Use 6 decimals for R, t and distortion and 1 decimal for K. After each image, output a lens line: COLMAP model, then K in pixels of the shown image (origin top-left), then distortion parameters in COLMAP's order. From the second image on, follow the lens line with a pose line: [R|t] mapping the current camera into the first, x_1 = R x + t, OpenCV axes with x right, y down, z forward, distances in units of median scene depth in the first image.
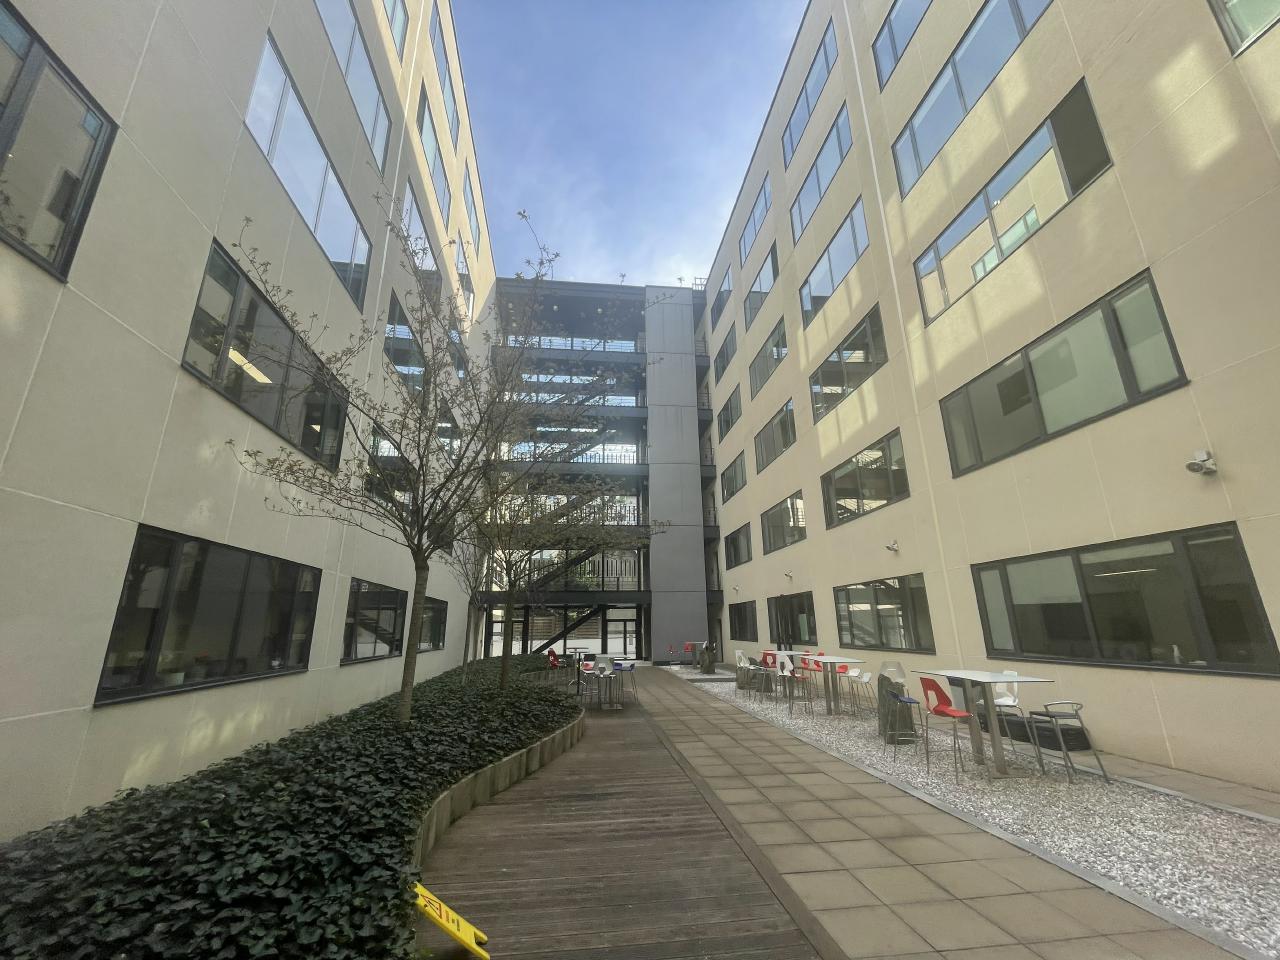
lens RADIAL K [[518.7, 0, 640.0], [0, 518.7, 480.0], [0, 0, 1]] dist [-0.007516, 0.000743]
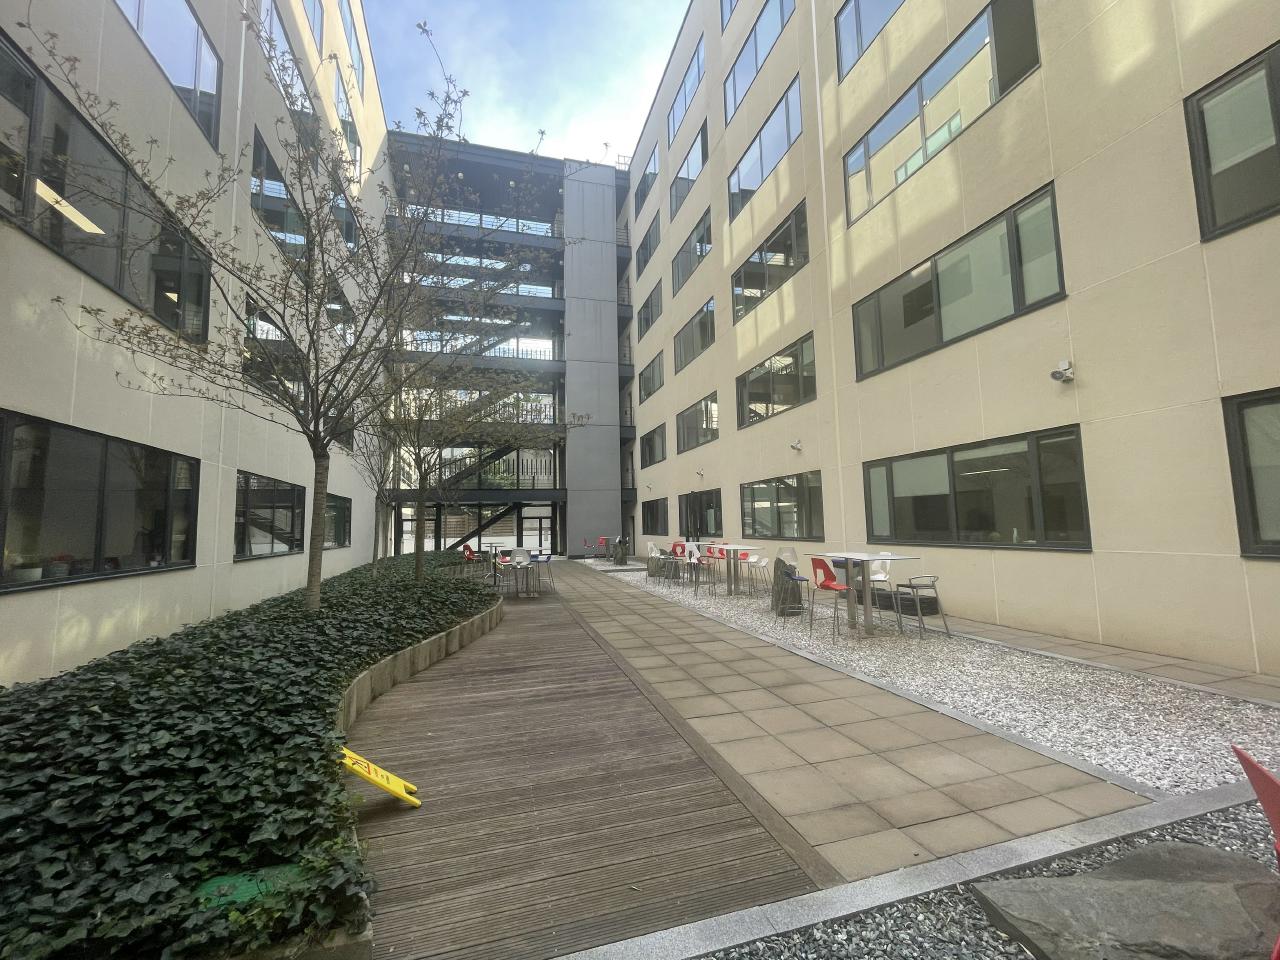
lens RADIAL K [[517.7, 0, 640.0], [0, 517.7, 480.0], [0, 0, 1]] dist [-0.005335, 0.000157]
pose [[0.986679, 0.004969, 0.162602, -0.006324], [-0.035283, 0.982278, 0.184078, 0.017342], [-0.158806, -0.187363, 0.969369, 0.003330]]
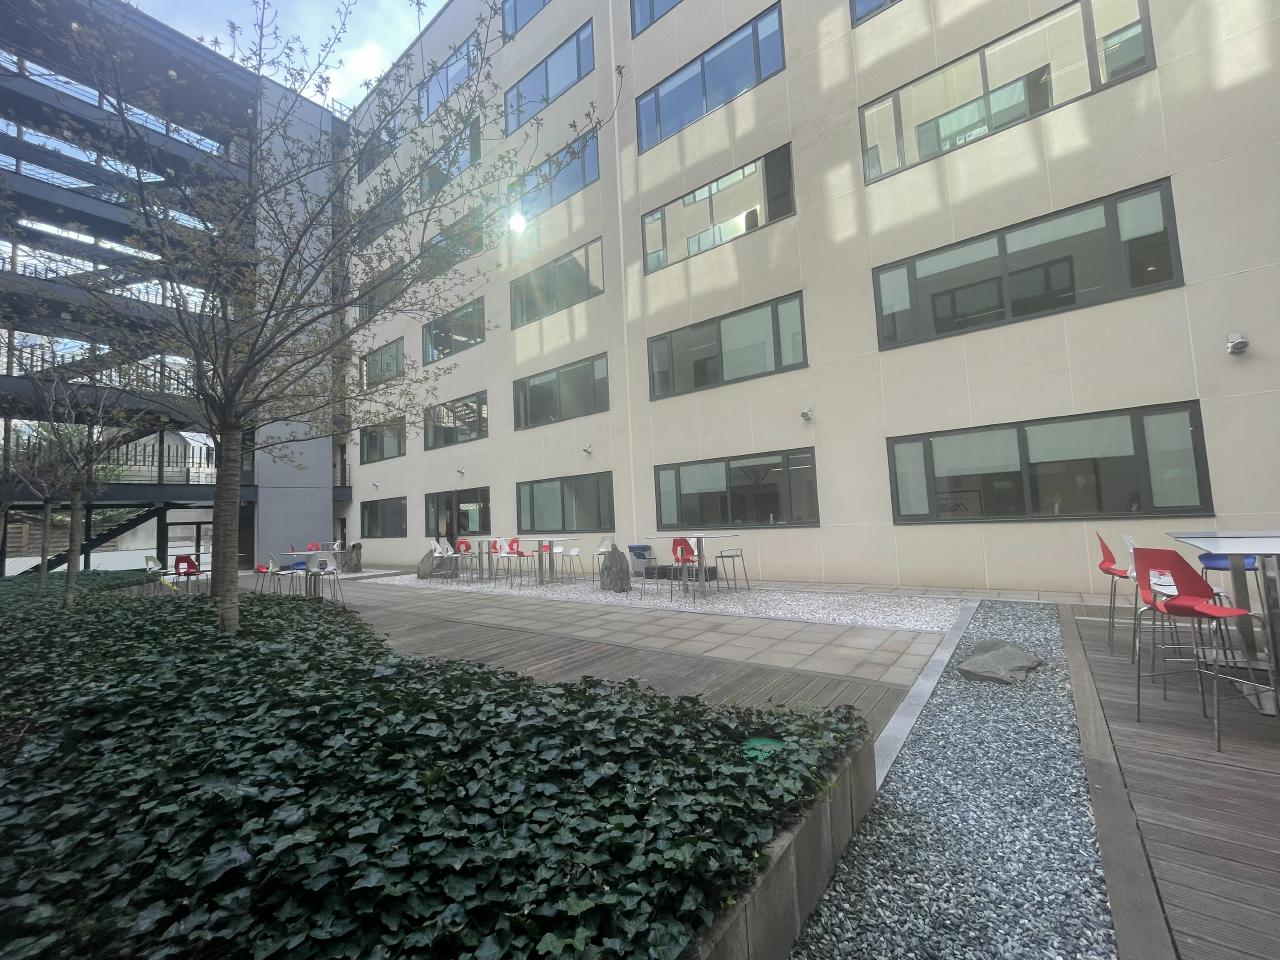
lens RADIAL K [[521.5, 0, 631.4], [0, 521.5, 480.2], [0, 0, 1]] dist [-0.003056, -0.000246]
pose [[0.701240, 0.029324, 0.712322, -0.433249], [-0.157560, 0.980822, 0.114732, 0.058544], [-0.695297, -0.192688, 0.692411, 0.087810]]
